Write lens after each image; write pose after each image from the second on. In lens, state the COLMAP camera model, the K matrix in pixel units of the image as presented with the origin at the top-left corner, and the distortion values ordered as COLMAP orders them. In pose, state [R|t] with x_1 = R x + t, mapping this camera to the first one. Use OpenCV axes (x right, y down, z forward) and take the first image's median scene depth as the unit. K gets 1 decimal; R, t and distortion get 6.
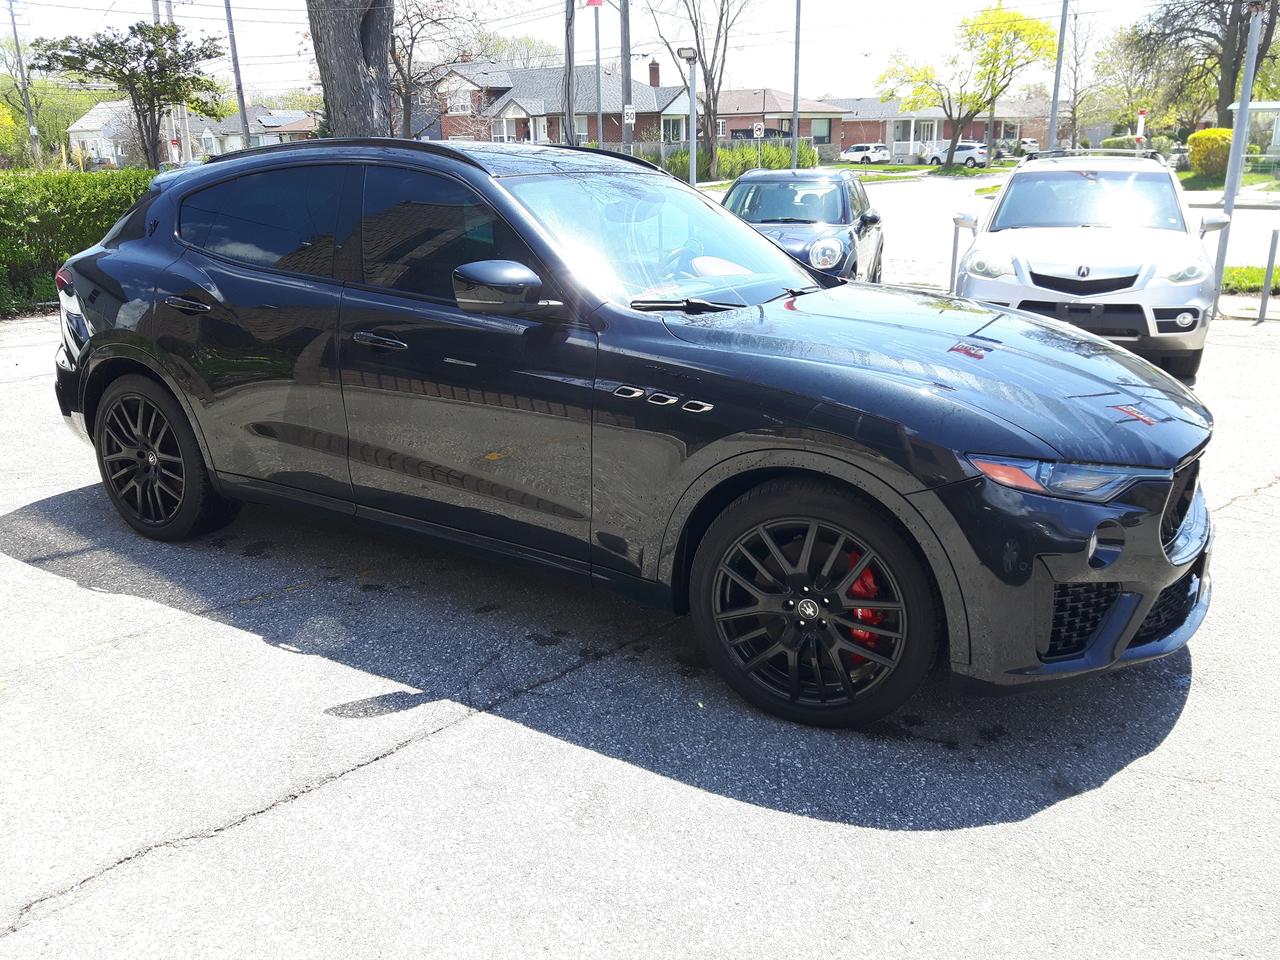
lens RADIAL K [[1086.4, 0, 642.5], [0, 1086.4, 480.0], [0, 0, 1]] dist [0.010957, -0.037771]
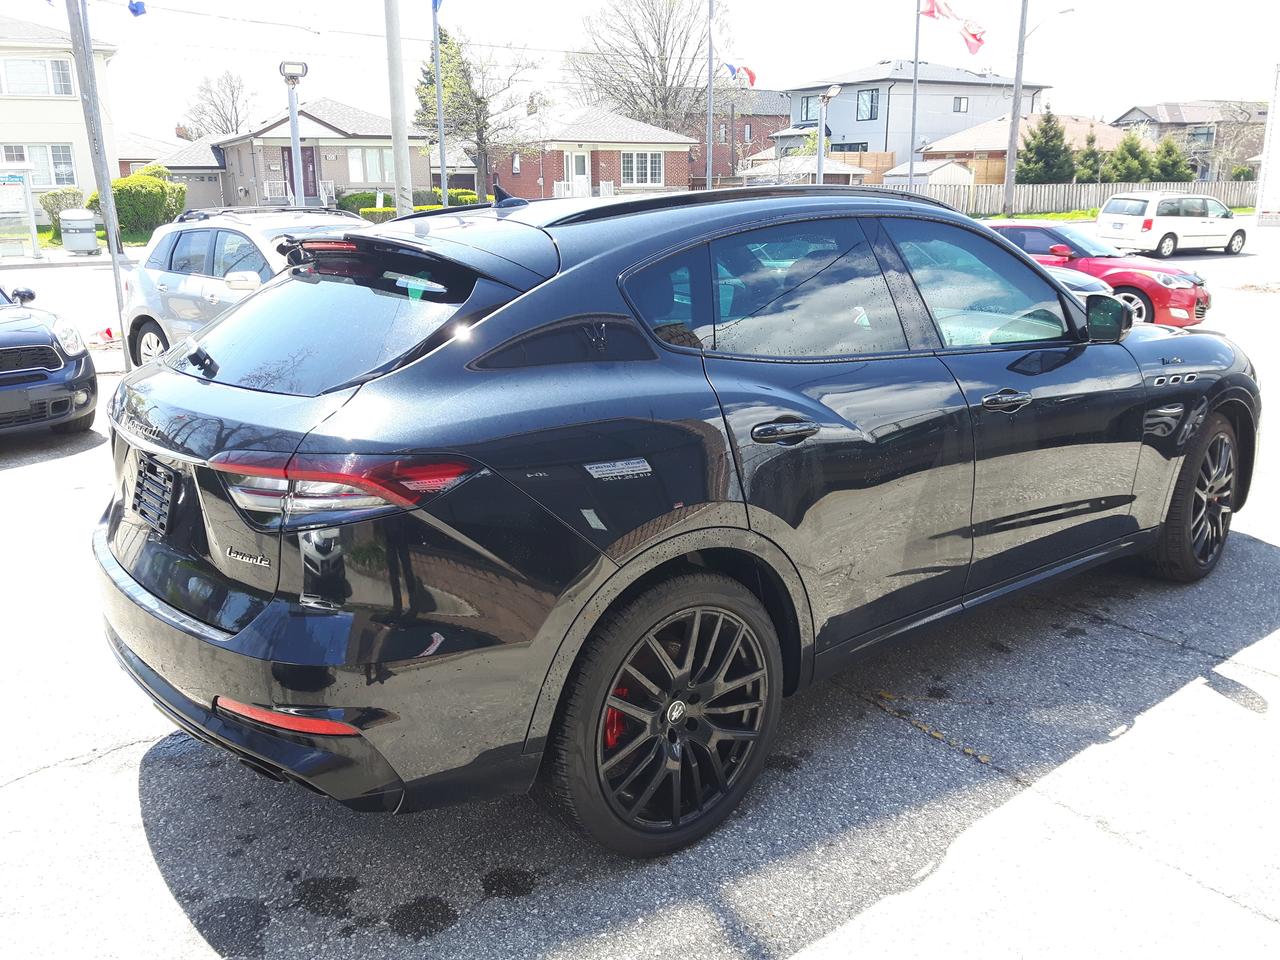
lens RADIAL K [[1086.4, 0, 635.1], [0, 1086.4, 478.6], [0, 0, 1]] dist [0.010957, -0.037771]
pose [[0.310810, -0.234317, 0.921137, -0.959510], [0.285486, 0.947401, 0.144669, -0.228359], [-0.906584, 0.218007, 0.361356, 0.770870]]
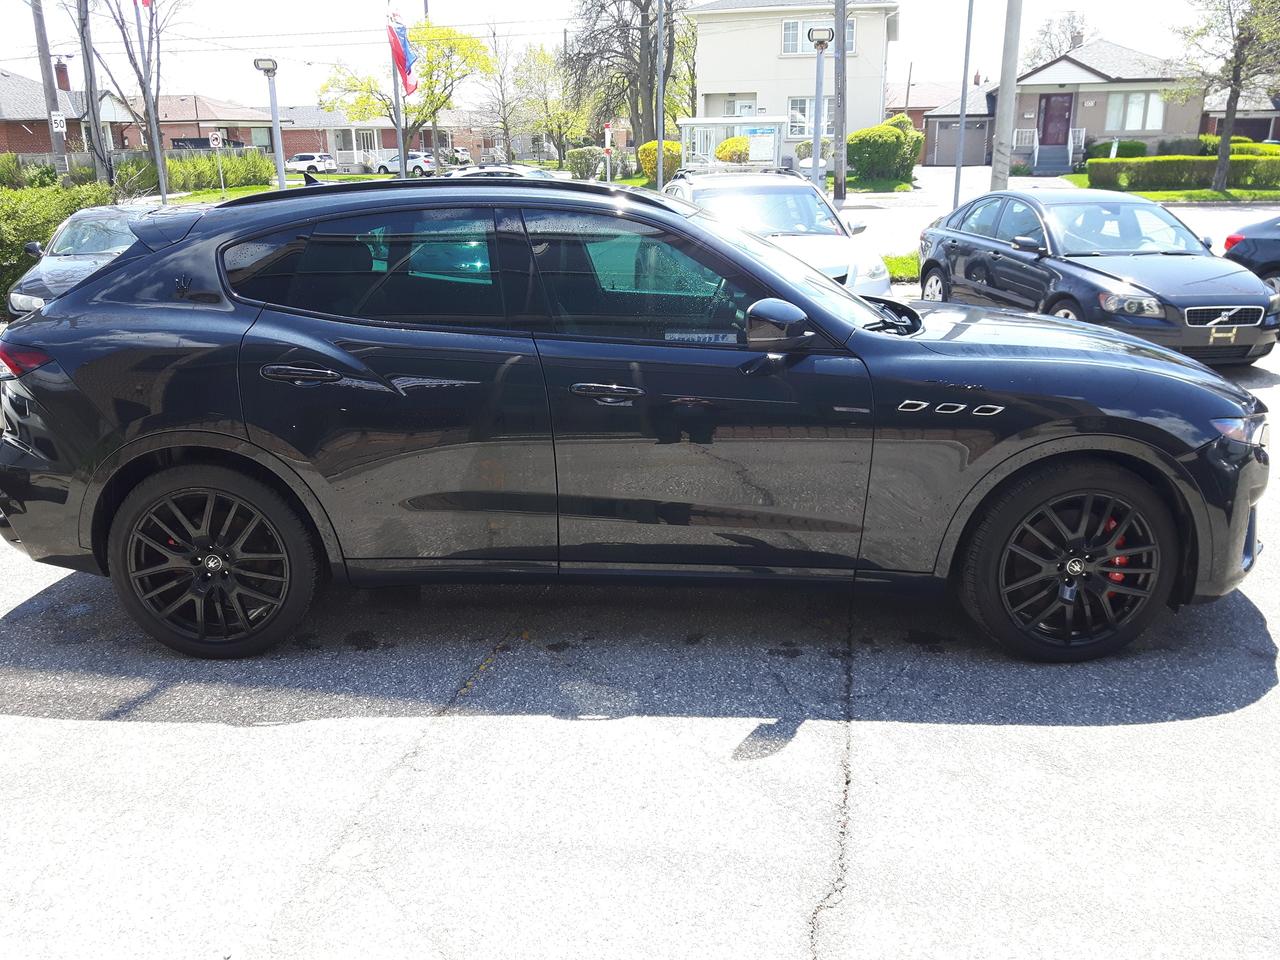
lens RADIAL K [[1086.4, 0, 641.1], [0, 1086.4, 483.8], [0, 0, 1]] dist [0.010957, -0.037771]
pose [[0.861117, -0.149829, 0.485829, -0.558334], [0.150680, 0.987868, 0.037580, -0.060698], [-0.485565, 0.040844, 0.873246, 0.109185]]
